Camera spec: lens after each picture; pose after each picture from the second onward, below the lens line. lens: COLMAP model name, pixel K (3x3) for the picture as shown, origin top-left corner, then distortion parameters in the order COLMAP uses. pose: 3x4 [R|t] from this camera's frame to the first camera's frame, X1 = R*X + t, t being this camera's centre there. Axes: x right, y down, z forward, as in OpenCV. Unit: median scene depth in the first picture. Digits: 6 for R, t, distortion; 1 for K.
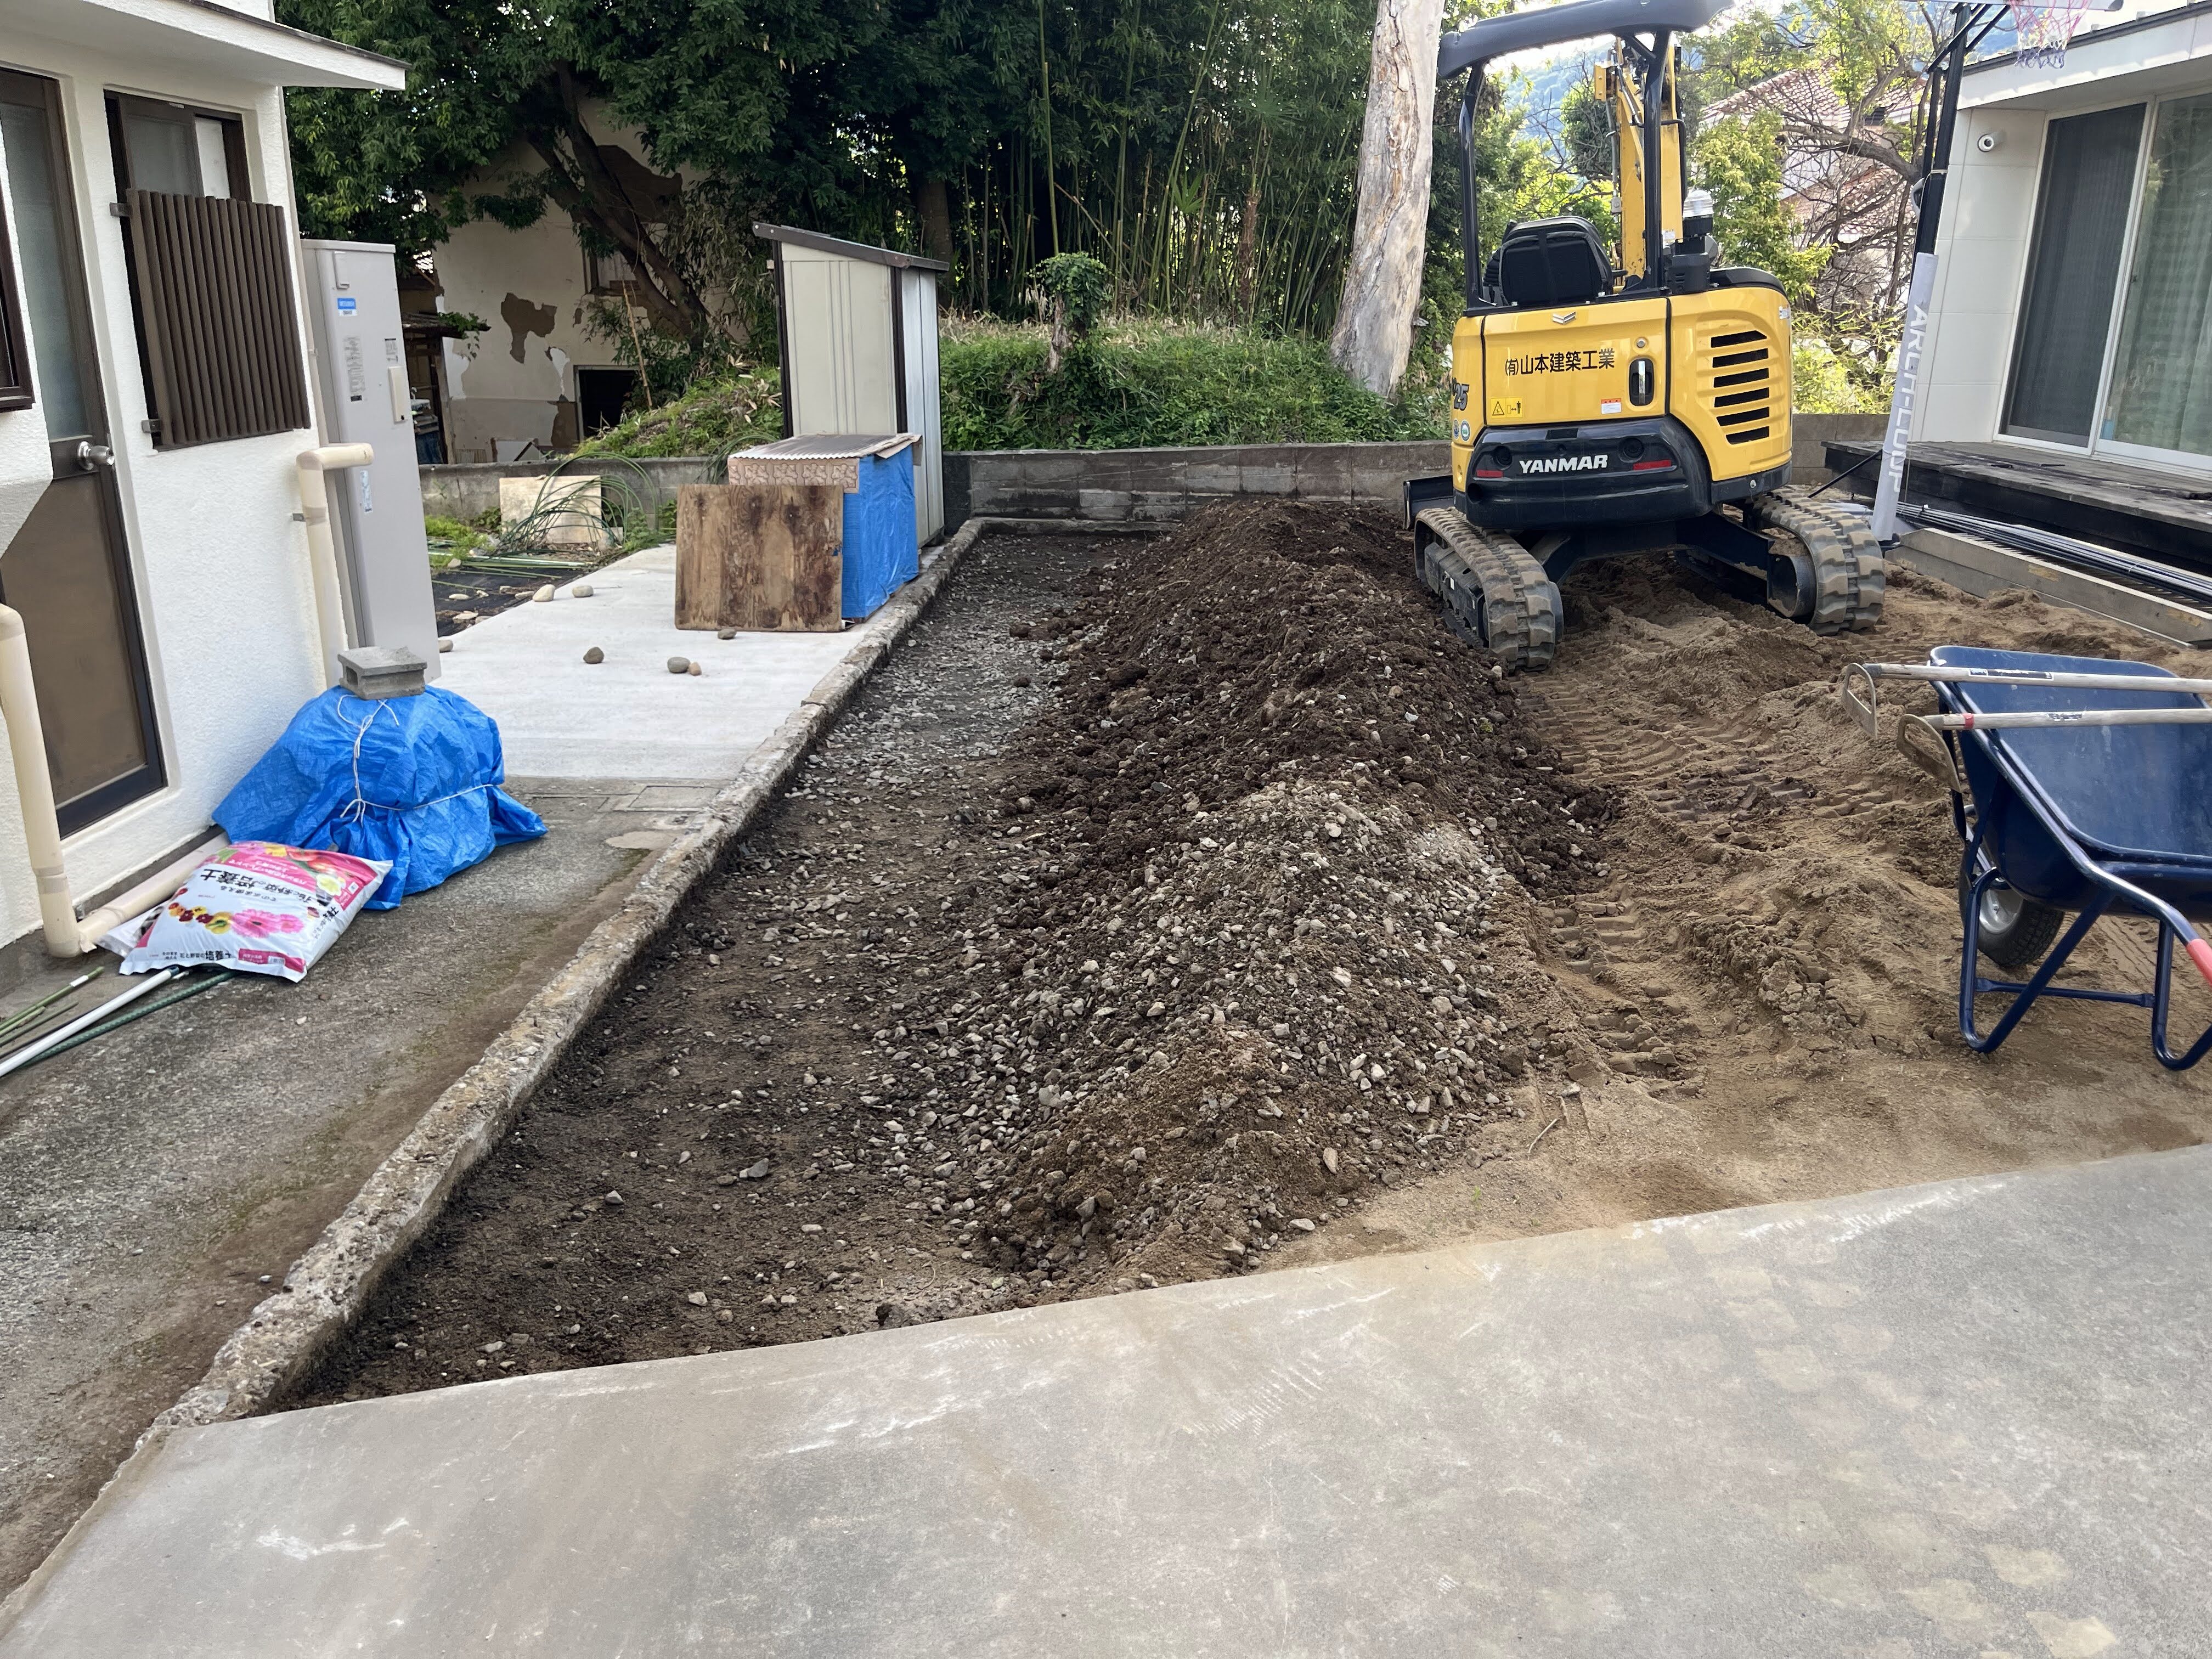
lens RADIAL K [[1689.9, 0, 1106.0], [0, 1689.9, 829.5], [0, 0, 1]] dist [0.004086, -0.013816]
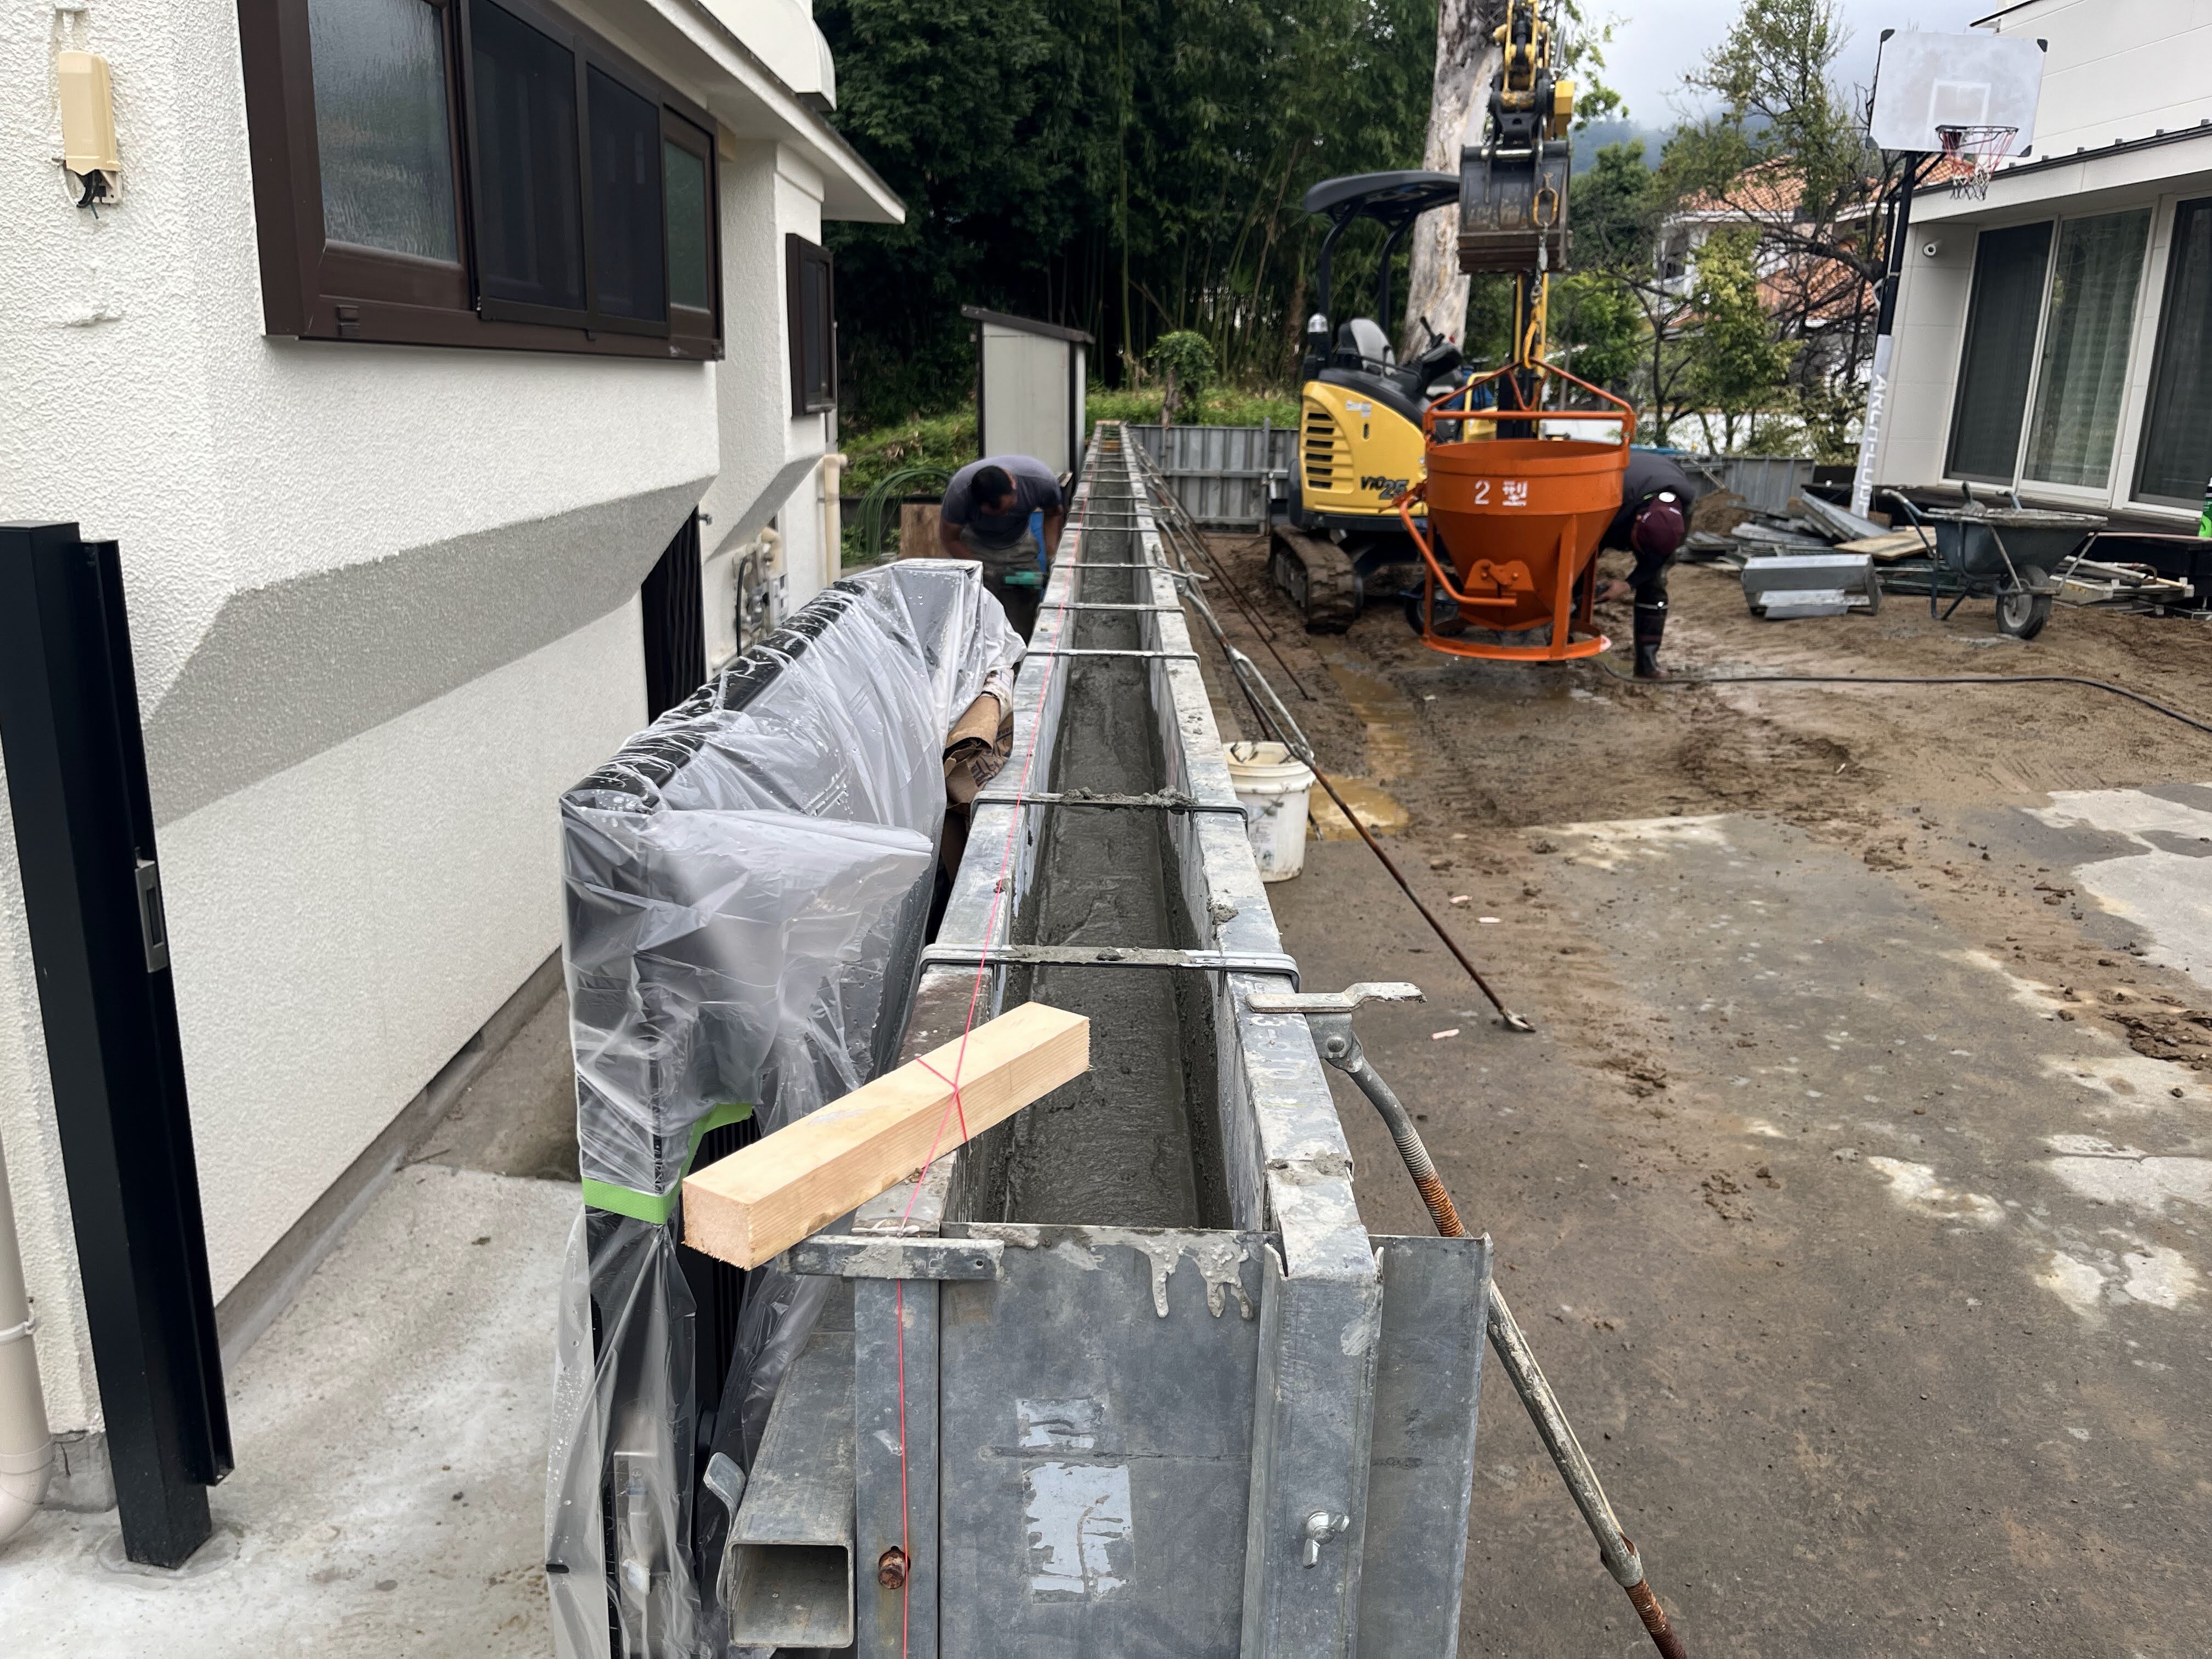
lens RADIAL K [[1675.2, 0, 1076.3], [0, 1675.2, 820.8], [0, 0, 1]] dist [-0.003075, -0.002679]
pose [[0.999976, 0.005596, 0.004149, -0.110140], [-0.005400, 0.998940, -0.045716, 0.074147], [-0.004401, 0.045692, 0.998946, -0.209813]]
